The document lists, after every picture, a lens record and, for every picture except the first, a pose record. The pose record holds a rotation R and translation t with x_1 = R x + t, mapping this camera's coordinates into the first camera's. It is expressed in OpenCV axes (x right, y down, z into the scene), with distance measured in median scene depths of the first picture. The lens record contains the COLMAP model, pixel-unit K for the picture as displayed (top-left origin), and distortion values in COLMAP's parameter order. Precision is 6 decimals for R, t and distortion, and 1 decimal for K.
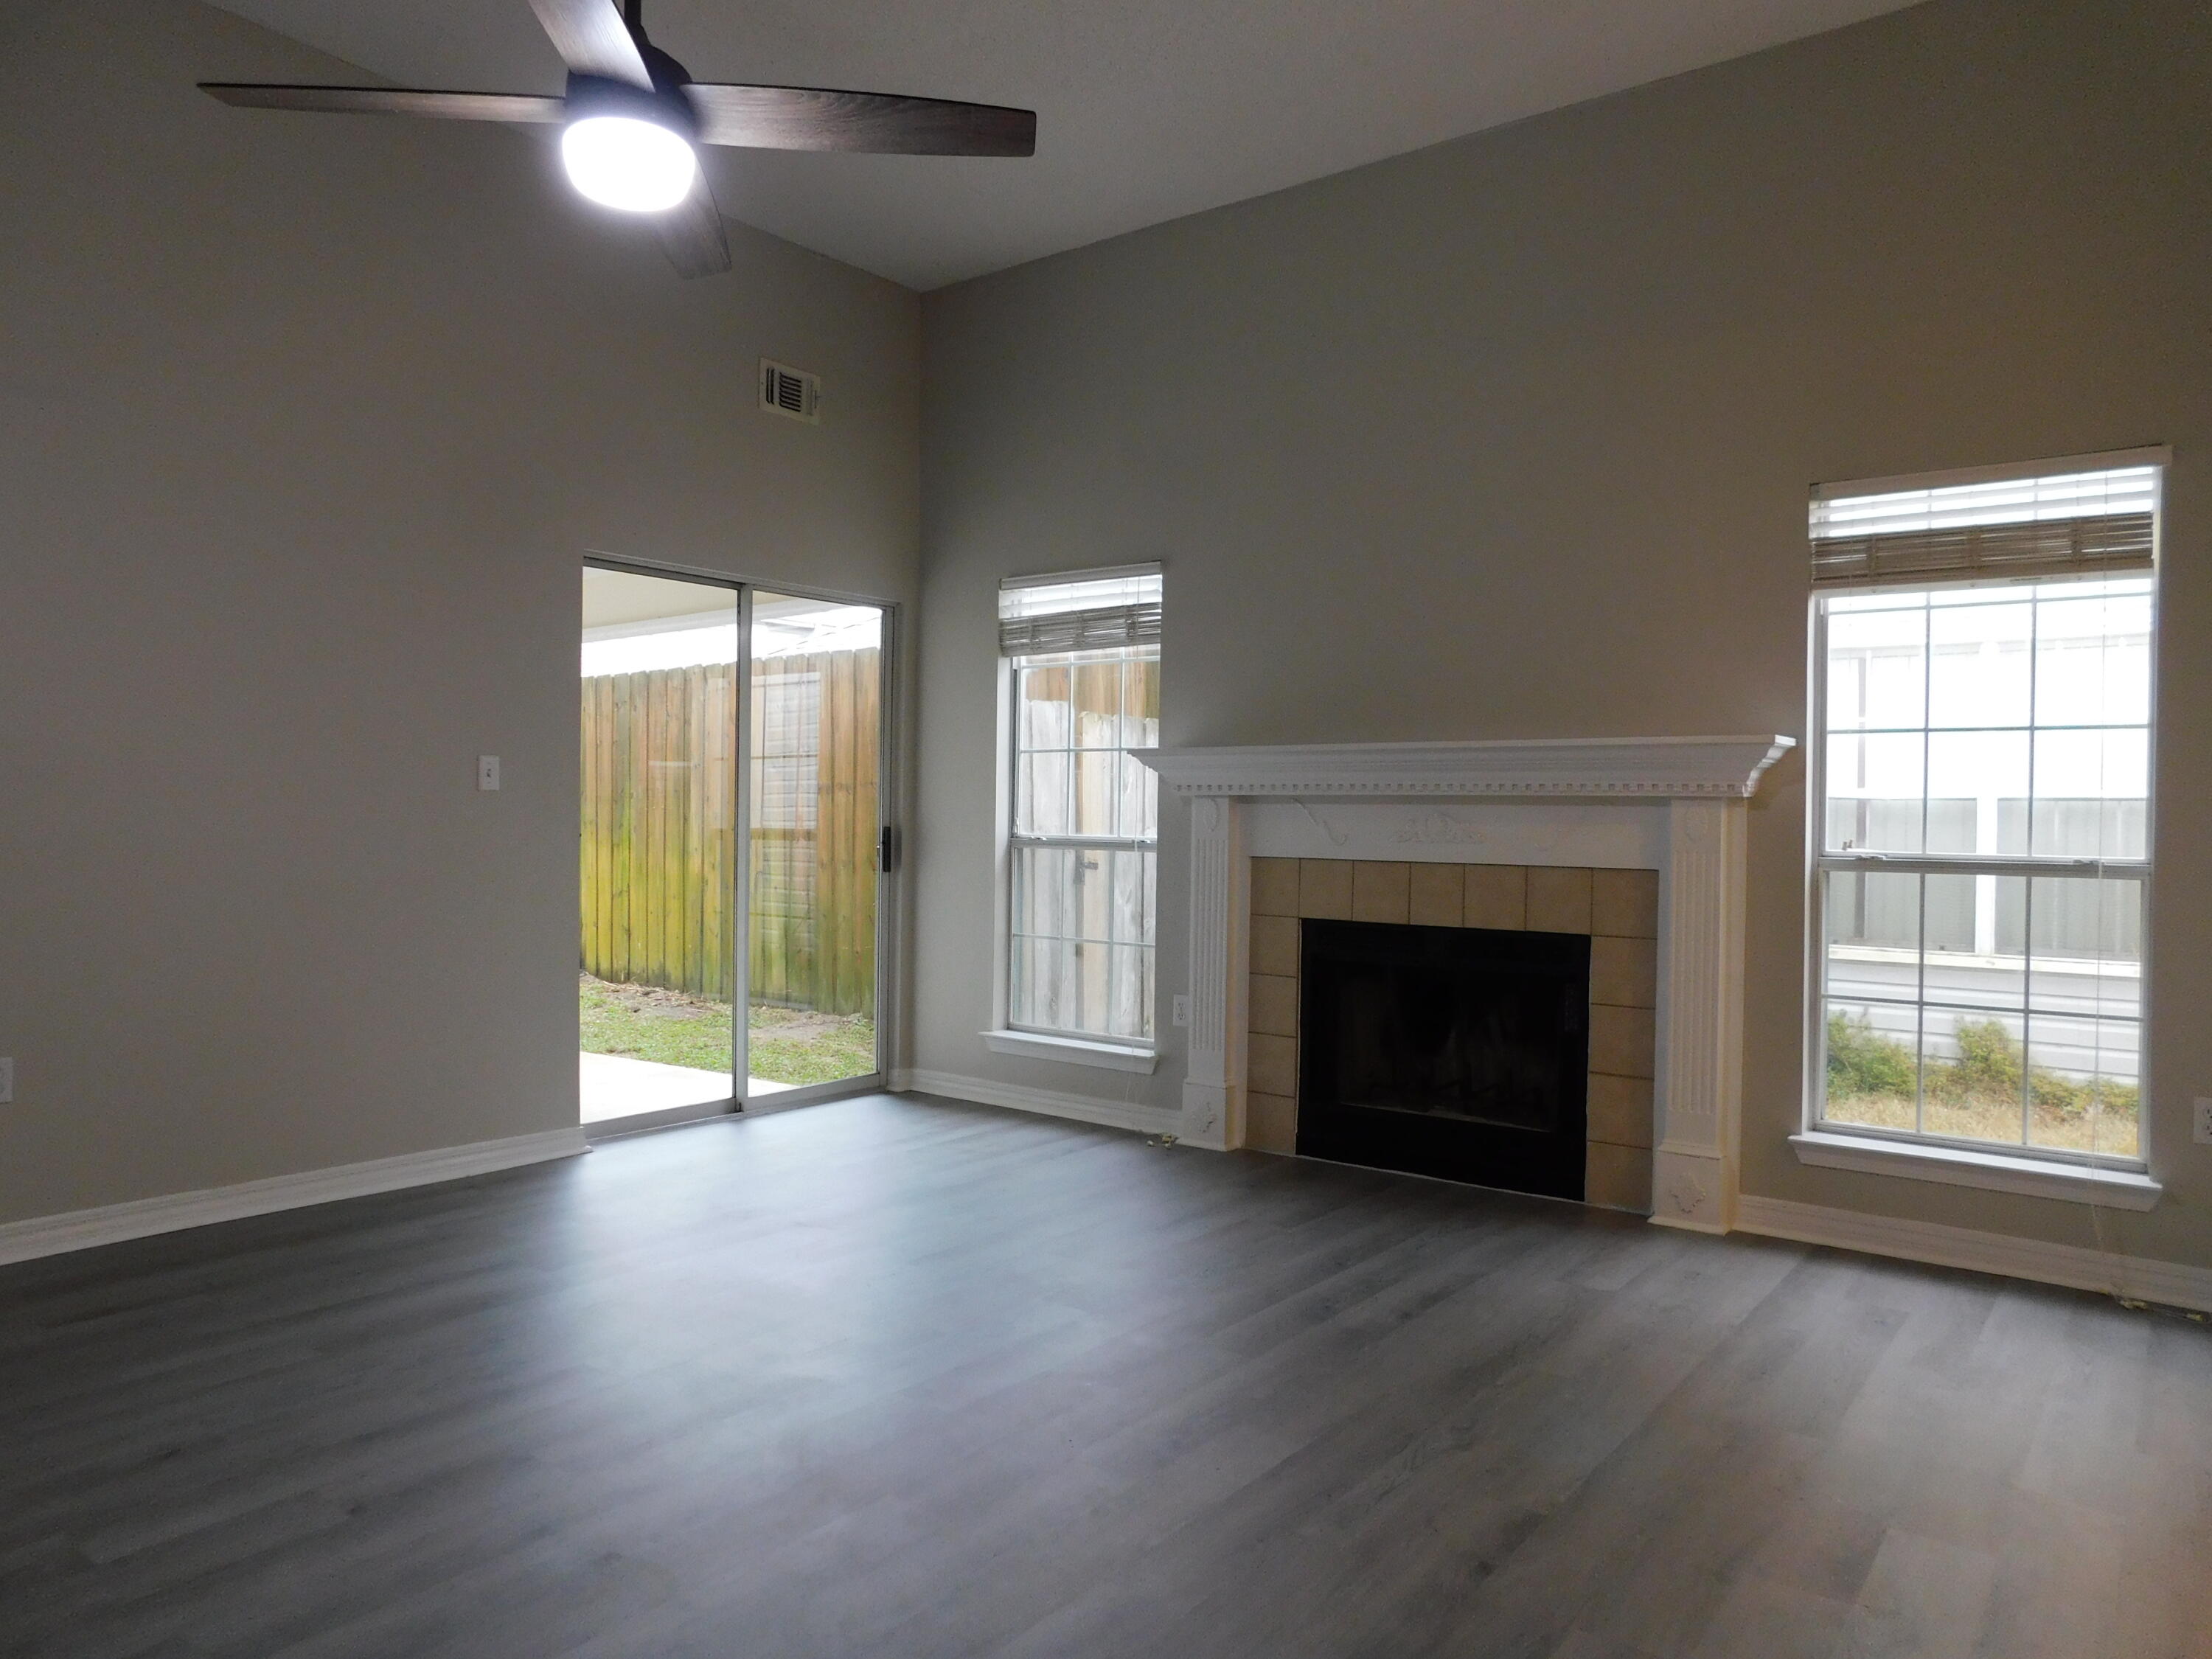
lens RADIAL K [[1480.0, 0, 1102.7], [0, 1480.0, 836.0], [0, 0, 1]] dist [-0.046603, 0.044556]
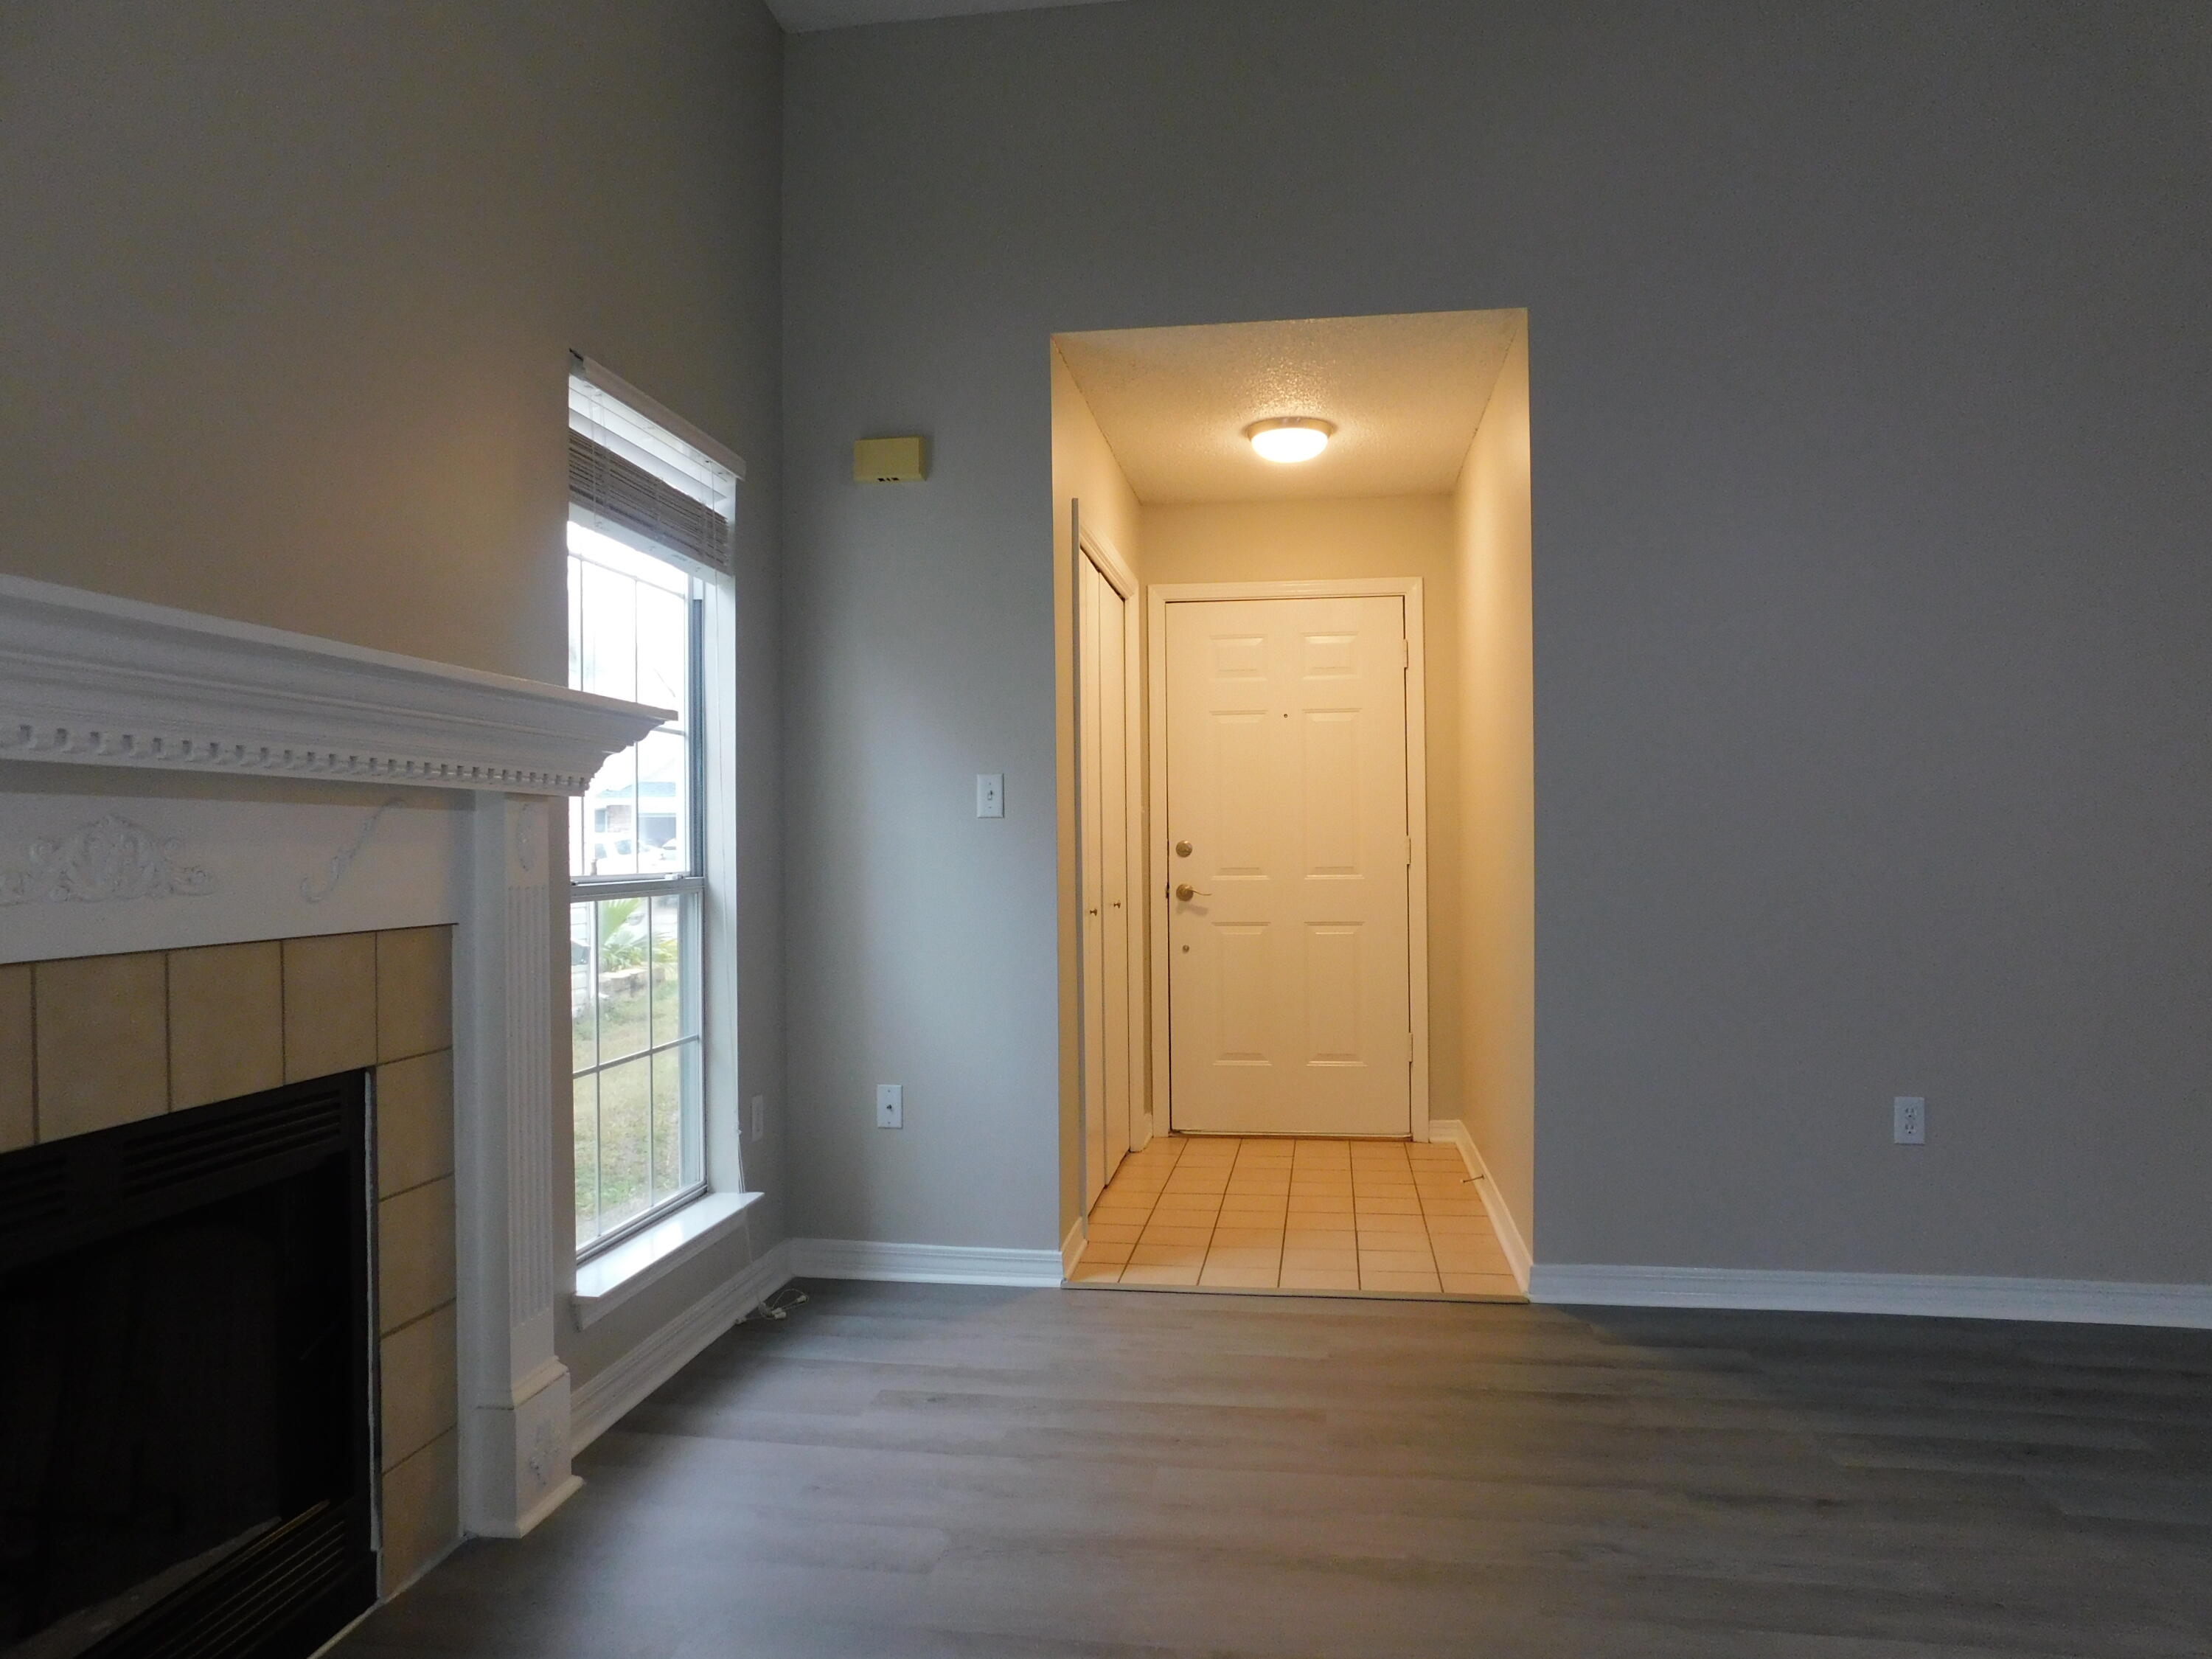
lens RADIAL K [[1480.0, 0, 1097.6], [0, 1480.0, 836.4], [0, 0, 1]] dist [-0.046603, 0.044556]
pose [[-0.511308, -0.016913, 0.859231, -0.223381], [-0.012012, 0.999849, 0.012533, -0.019693], [-0.859314, -0.003913, -0.511434, 1.074008]]
